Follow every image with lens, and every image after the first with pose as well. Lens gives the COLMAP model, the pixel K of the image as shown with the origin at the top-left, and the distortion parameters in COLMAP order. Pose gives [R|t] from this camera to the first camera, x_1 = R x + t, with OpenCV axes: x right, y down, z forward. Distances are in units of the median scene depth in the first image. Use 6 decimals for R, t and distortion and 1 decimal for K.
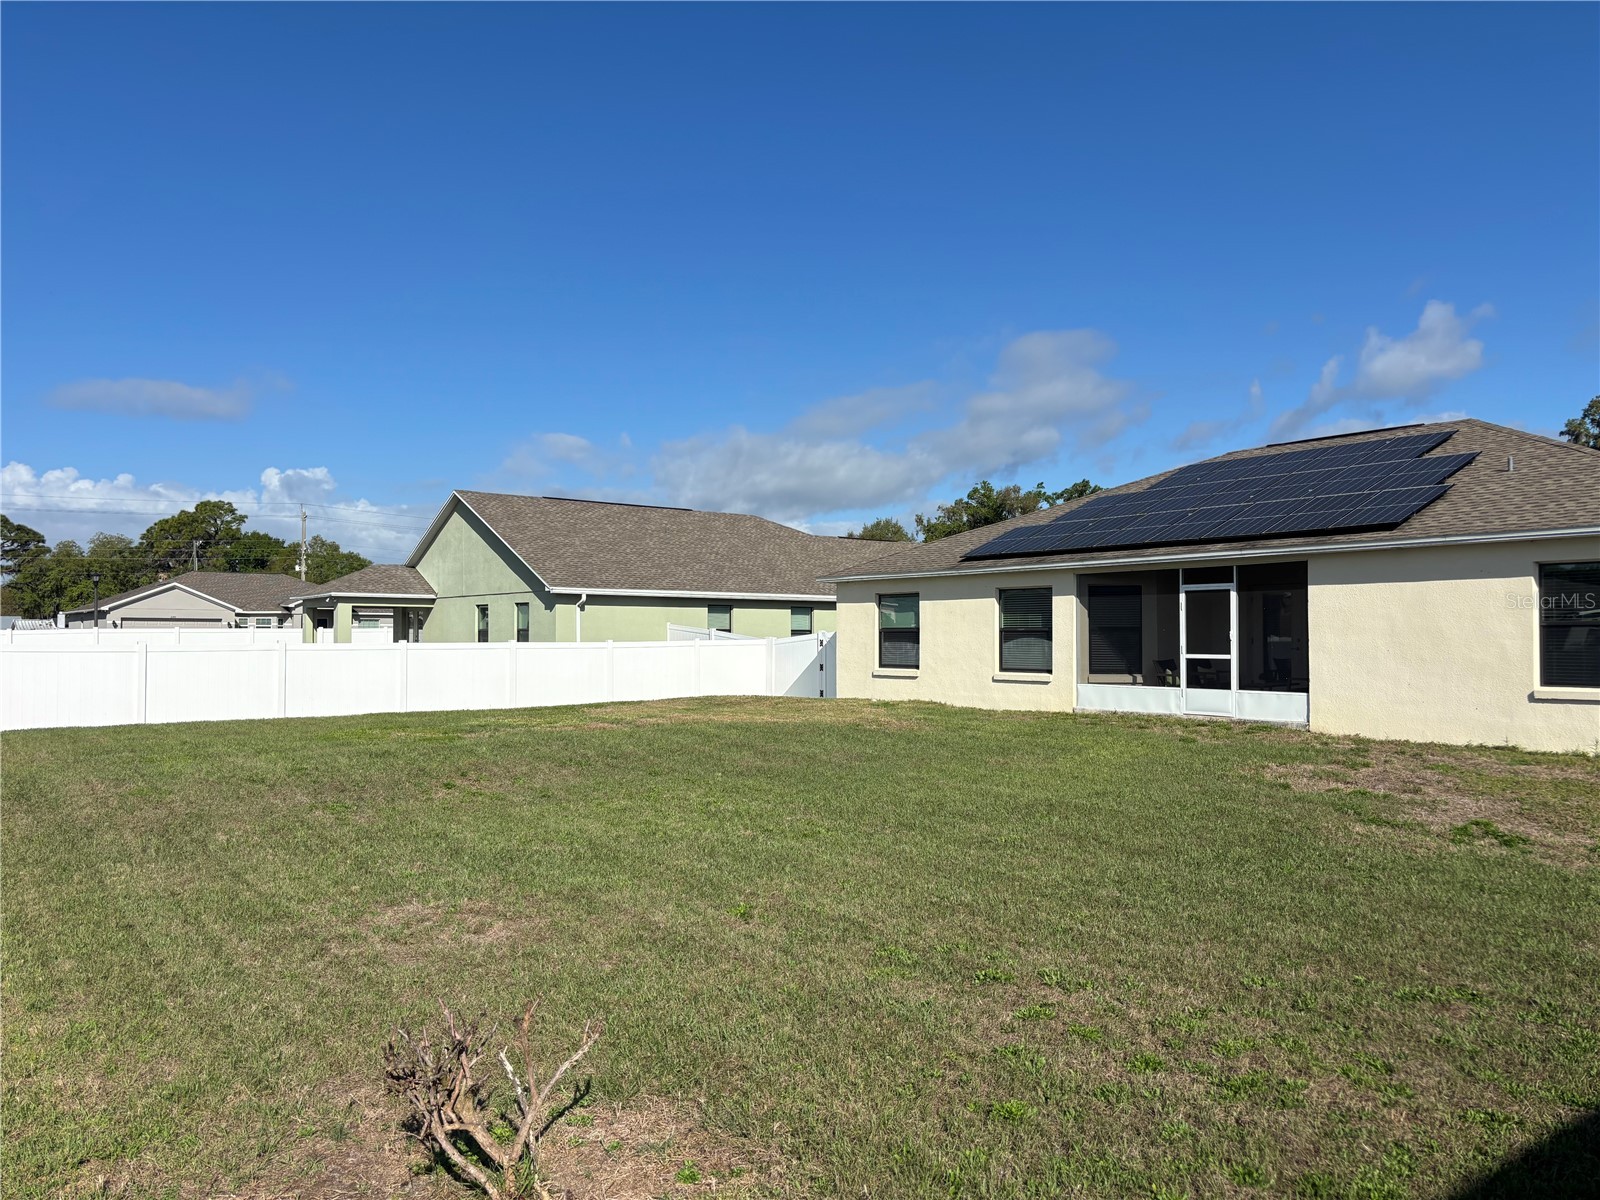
lens RADIAL K [[1188.0, 0, 806.7], [0, 1188.0, 609.2], [0, 0, 1]] dist [0.074198, -0.077018]
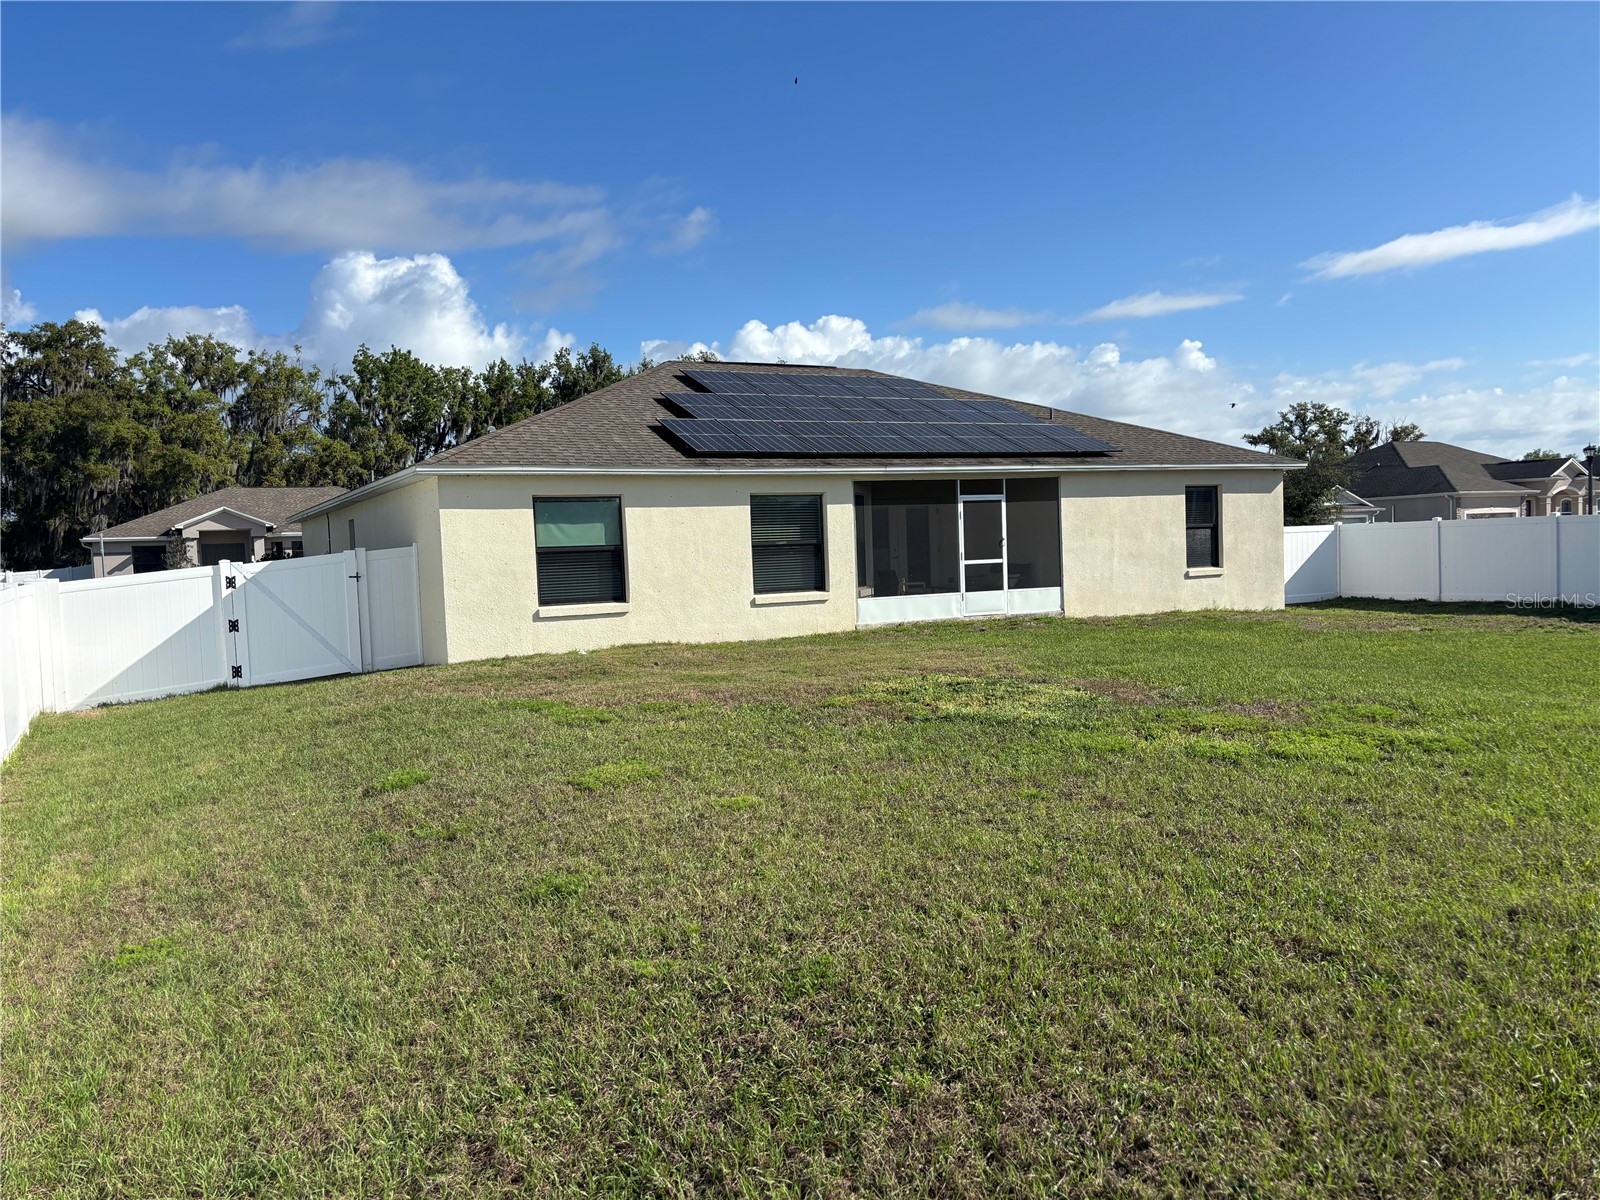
lens RADIAL K [[1188.0, 0, 806.7], [0, 1188.0, 609.2], [0, 0, 1]] dist [0.074198, -0.077018]
pose [[0.200856, -0.053295, 0.978170, -0.745872], [0.017308, 0.998556, 0.050852, 0.024424], [-0.979468, 0.006716, 0.201488, 0.922360]]
